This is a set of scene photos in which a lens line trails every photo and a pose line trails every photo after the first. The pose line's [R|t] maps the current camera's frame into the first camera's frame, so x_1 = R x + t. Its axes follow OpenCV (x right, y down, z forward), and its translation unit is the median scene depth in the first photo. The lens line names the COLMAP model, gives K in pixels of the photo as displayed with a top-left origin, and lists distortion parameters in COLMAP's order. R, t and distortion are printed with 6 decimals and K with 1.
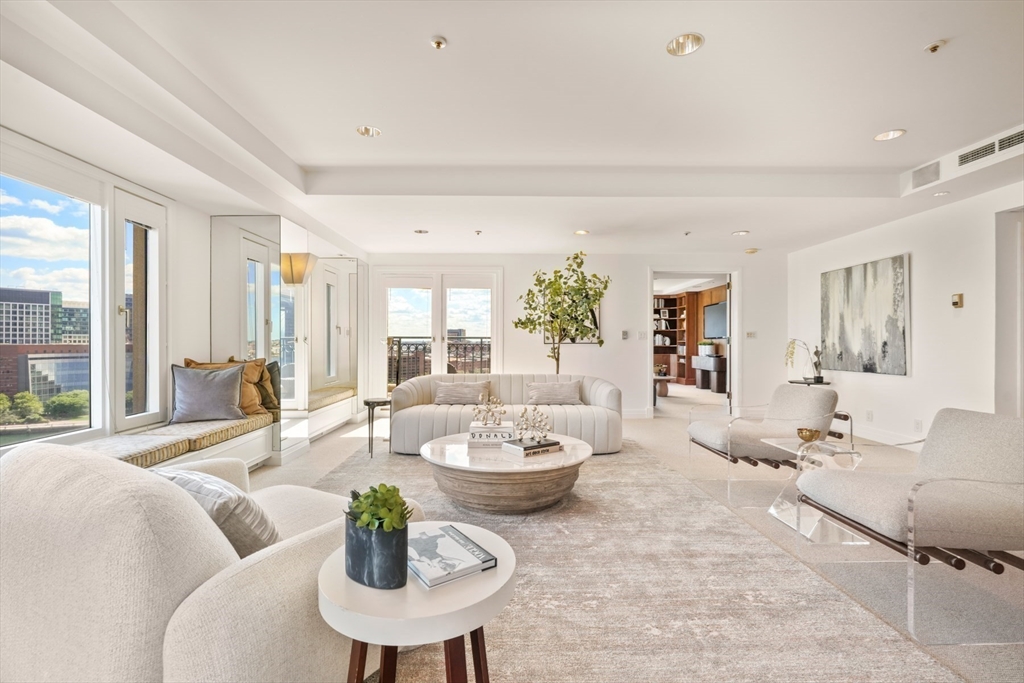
lens RADIAL K [[463.5, 0, 512.0], [0, 463.5, 336.9], [0, 0, 1]] dist [0.001392, 0.000188]
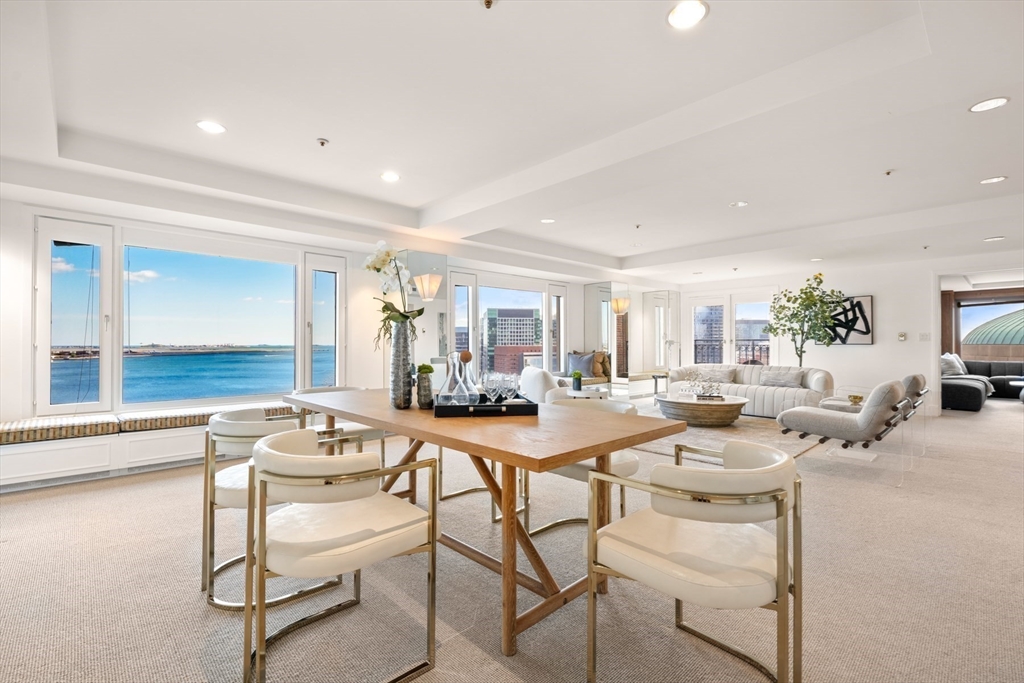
lens RADIAL K [[463.5, 0, 507.4], [0, 463.5, 341.9], [0, 0, 1]] dist [0.001392, 0.000188]
pose [[0.667192, -0.003827, -0.744876, 0.530803], [0.008082, 0.999965, 0.002101, -0.001831], [0.744842, -0.007422, 0.667200, -0.521132]]
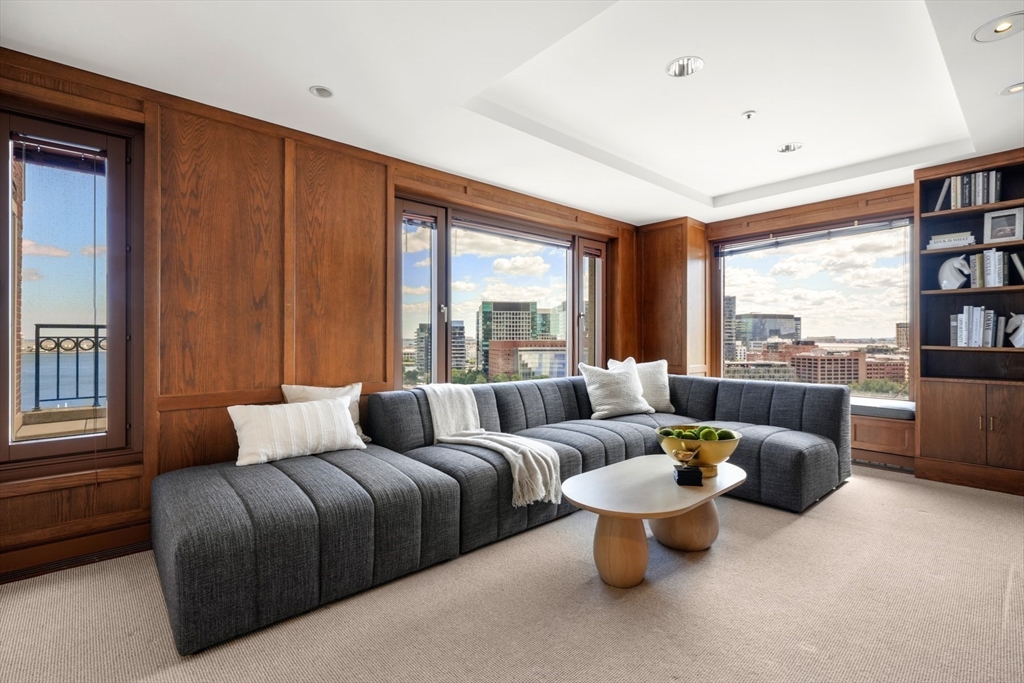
lens RADIAL K [[463.5, 0, 498.7], [0, 463.5, 336.1], [0, 0, 1]] dist [0.001392, 0.000188]
pose [[0.629776, -0.003148, -0.776770, 0.786921], [0.006374, 0.999979, 0.001115, 0.021818], [0.776751, -0.005654, 0.629783, 1.374987]]
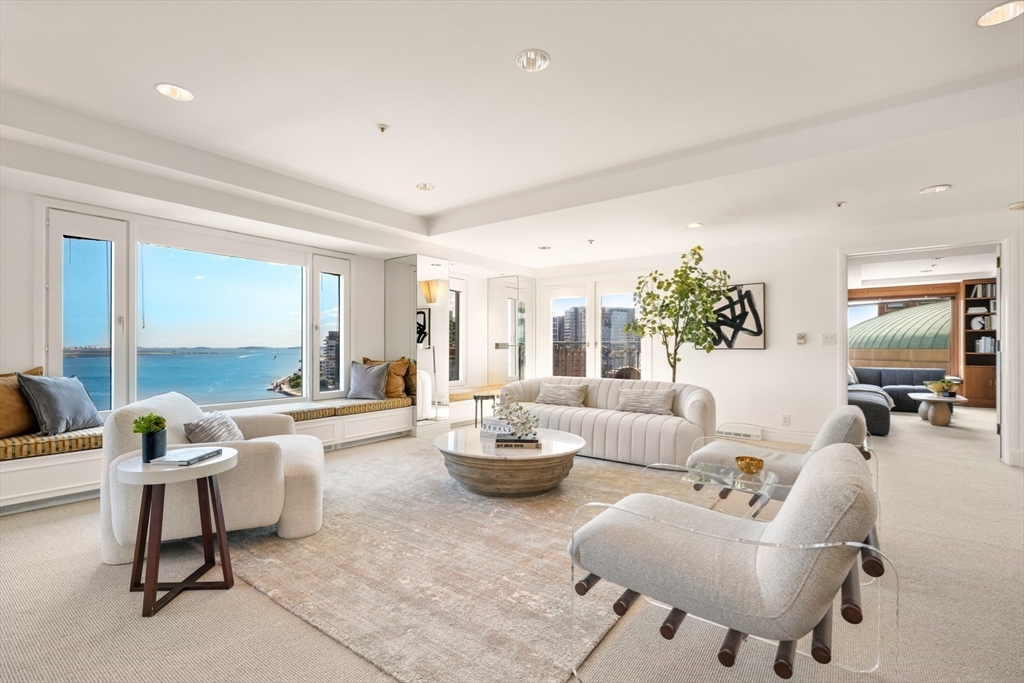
lens RADIAL K [[463.5, 0, 506.4], [0, 463.5, 344.4], [0, 0, 1]] dist [0.001392, 0.000188]
pose [[0.787512, -0.002351, -0.616295, 0.406532], [0.004993, 0.999984, 0.002566, 0.001101], [0.616279, -0.005098, 0.787511, 0.063677]]
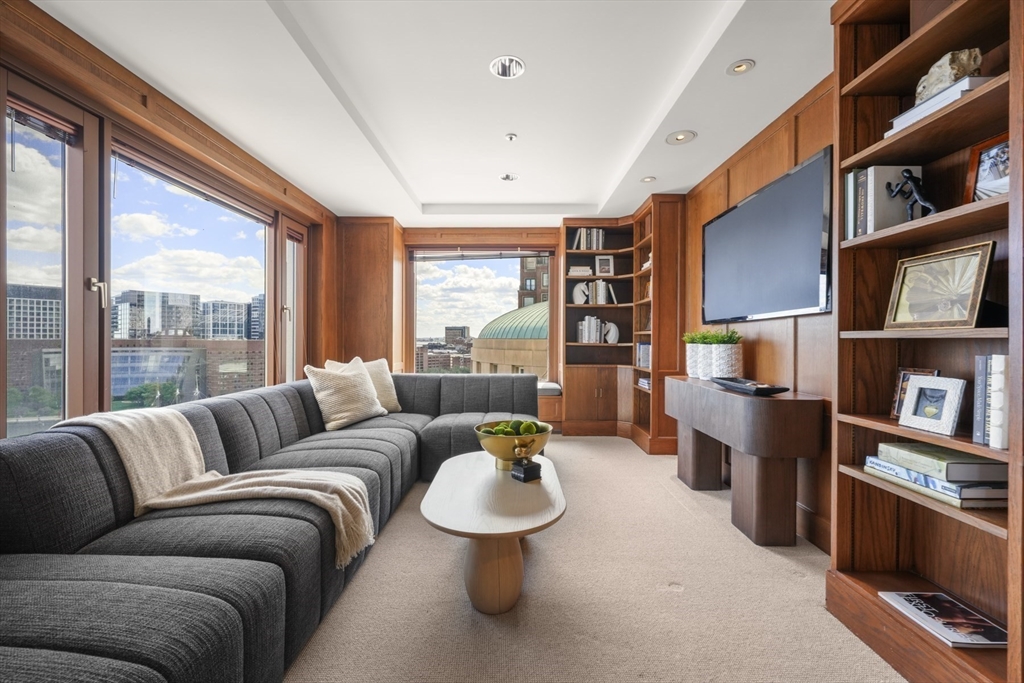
lens RADIAL K [[438.5, 0, 505.0], [0, 438.5, 337.1], [0, 0, 1]] dist [-0.000926, 0.000178]
pose [[0.999510, 0.004232, -0.031027, 0.566225], [-0.004040, 0.999972, 0.006265, 0.023839], [0.031053, -0.006136, 0.999499, 1.368074]]
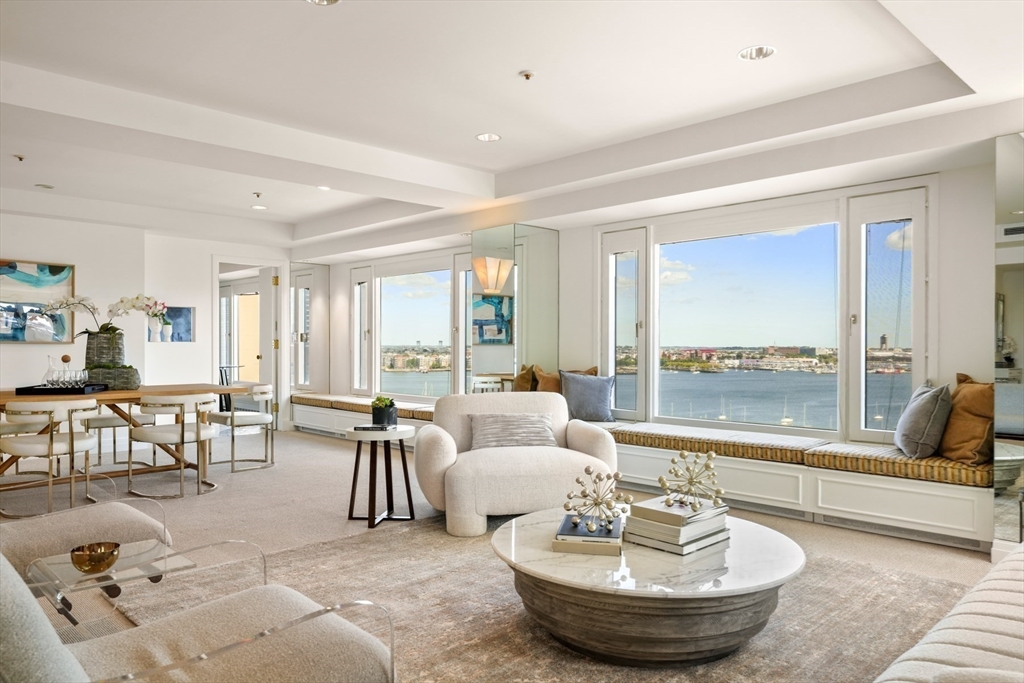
lens RADIAL K [[698.0, 0, 504.3], [0, 698.0, 346.9], [0, 0, 1]] dist [0.001959, -0.001889]
pose [[-0.737257, 0.000093, -0.675612, 0.410693], [0.005667, 0.999966, -0.006046, 0.004063], [0.675589, -0.008286, -0.737232, 0.908435]]
